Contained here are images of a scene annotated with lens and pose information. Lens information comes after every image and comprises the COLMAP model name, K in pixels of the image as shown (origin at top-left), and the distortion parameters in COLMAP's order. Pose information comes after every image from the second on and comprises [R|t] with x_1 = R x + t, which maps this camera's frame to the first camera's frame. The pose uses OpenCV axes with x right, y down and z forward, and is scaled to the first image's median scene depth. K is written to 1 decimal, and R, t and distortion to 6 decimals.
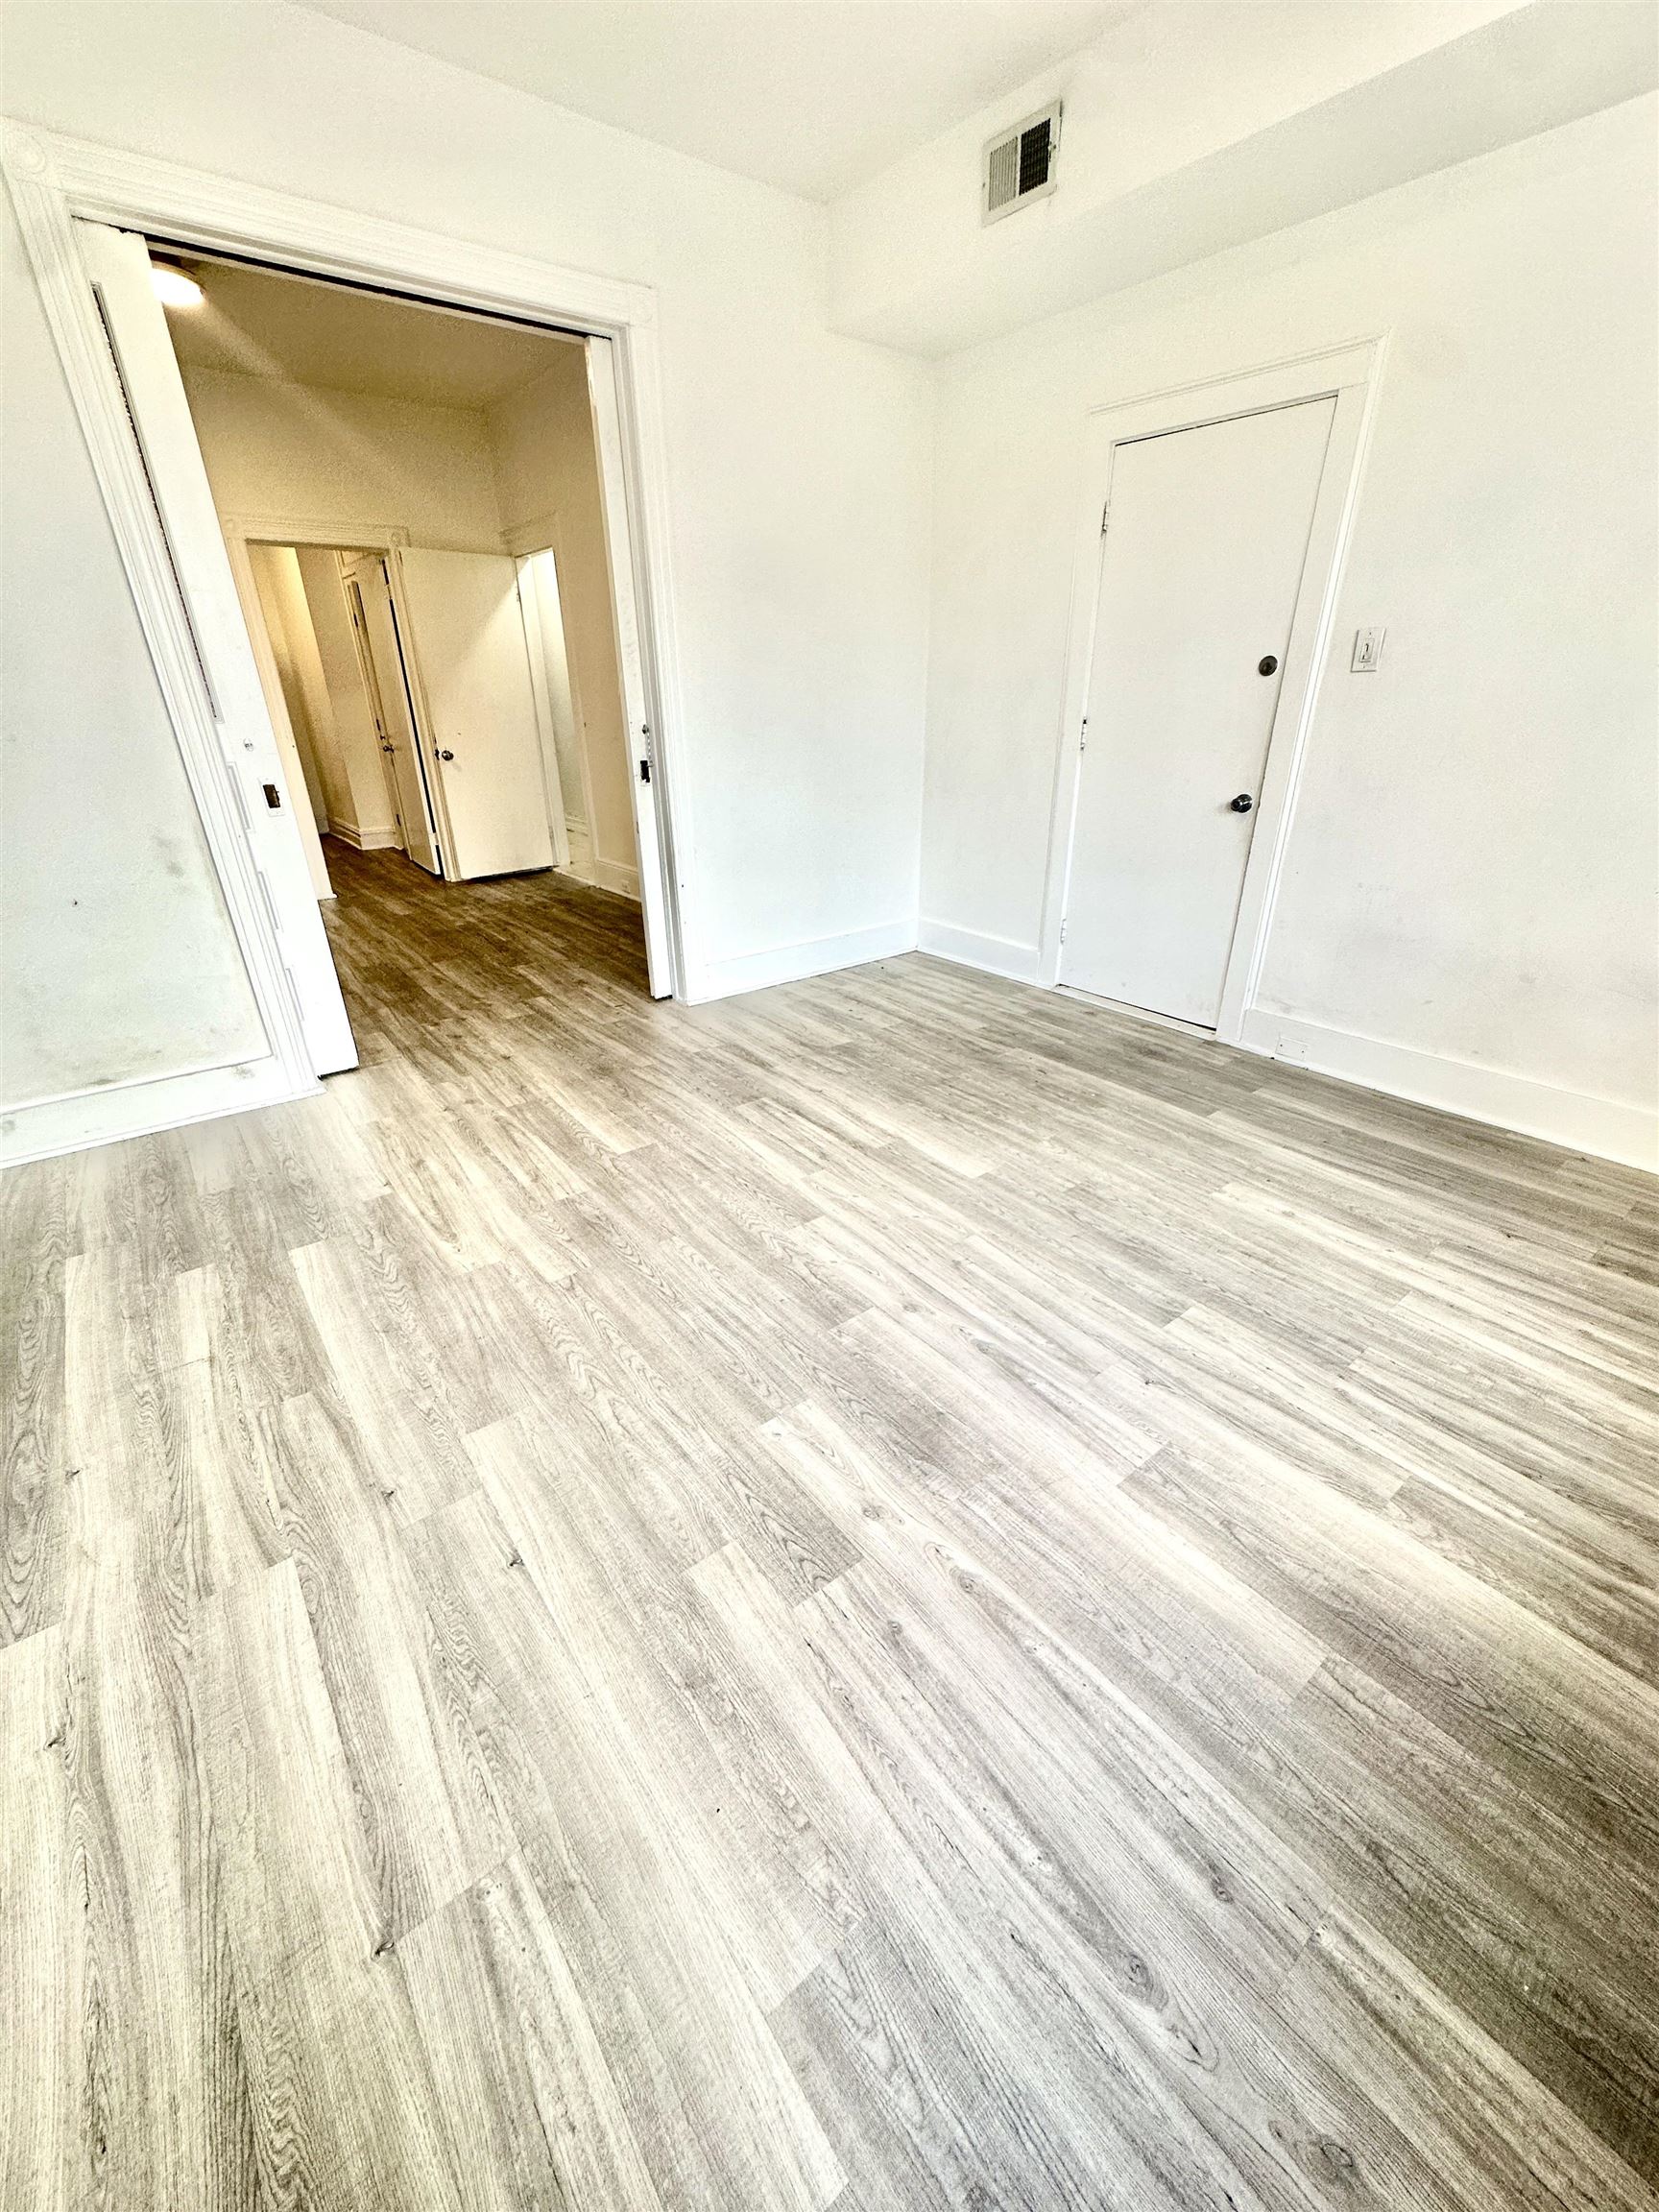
lens RADIAL K [[883.0, 0, 831.2], [0, 883.0, 1107.6], [0, 0, 1]] dist [-0.005055, 0.001175]
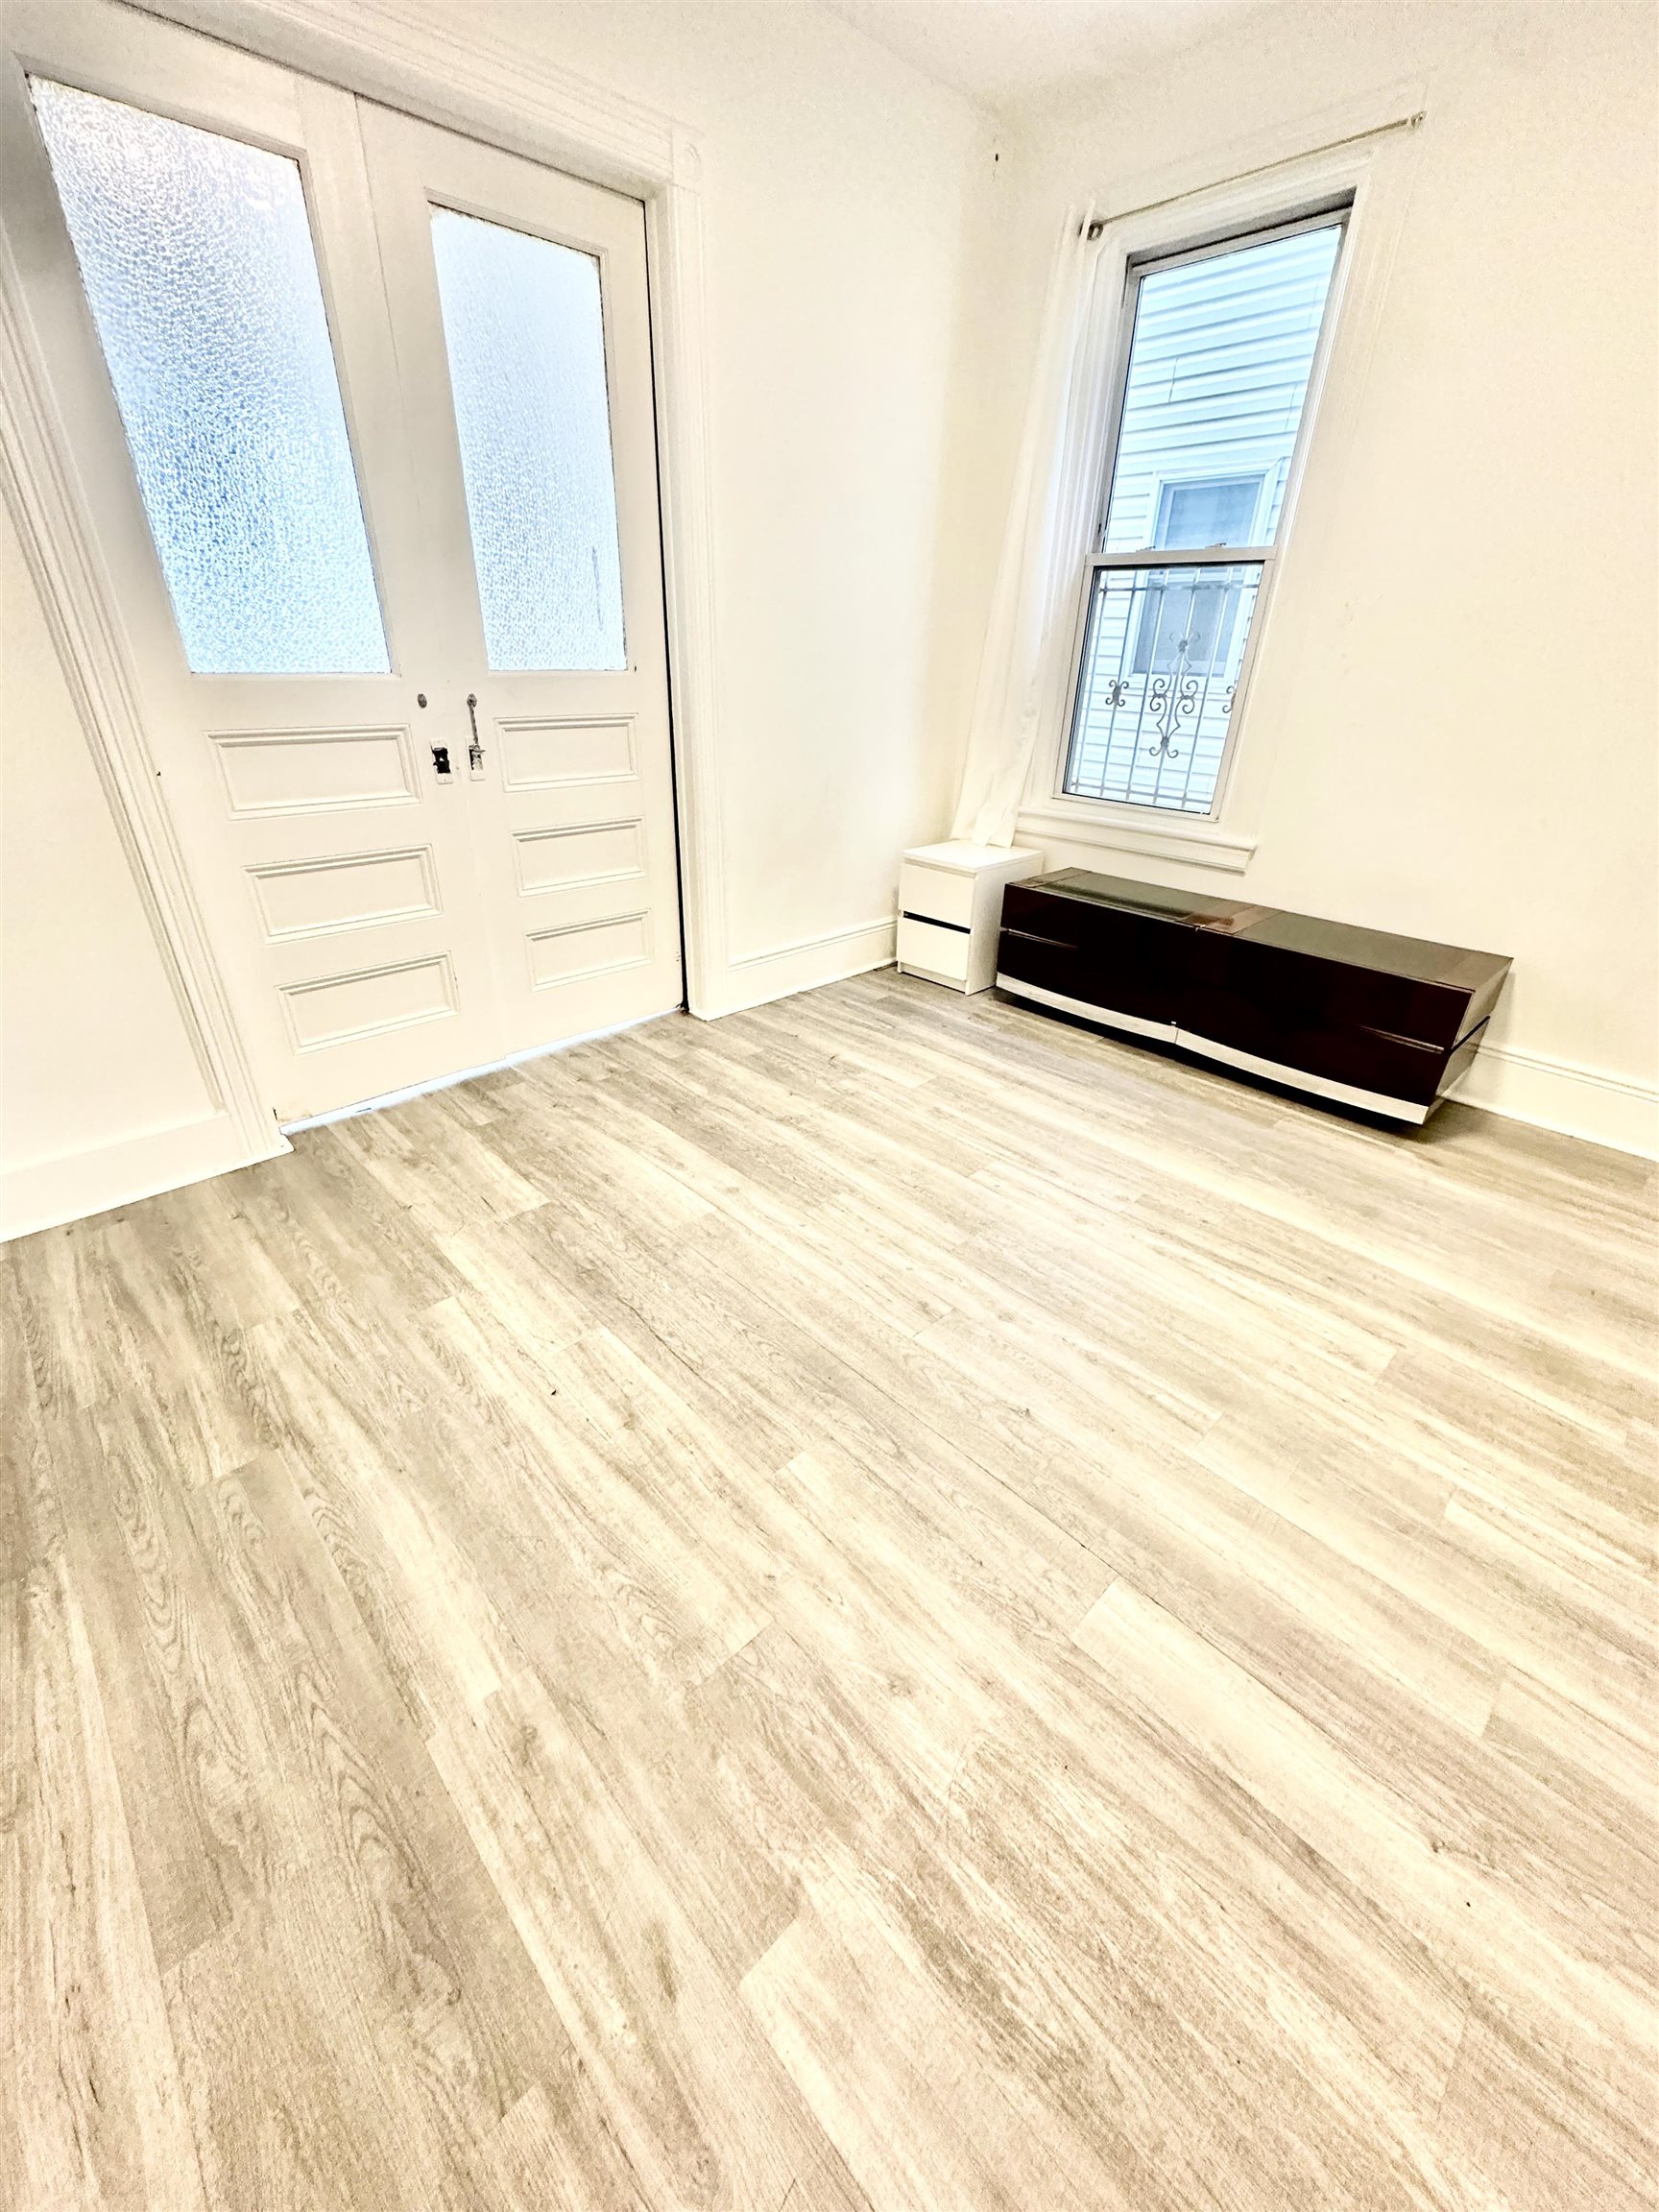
lens RADIAL K [[883.0, 0, 831.2], [0, 883.0, 1107.6], [0, 0, 1]] dist [-0.005055, 0.001175]
pose [[-0.995367, 0.033429, -0.090155, -0.472157], [-0.052433, 0.597244, 0.800344, -0.598427], [0.080599, 0.801362, -0.592724, 1.249711]]
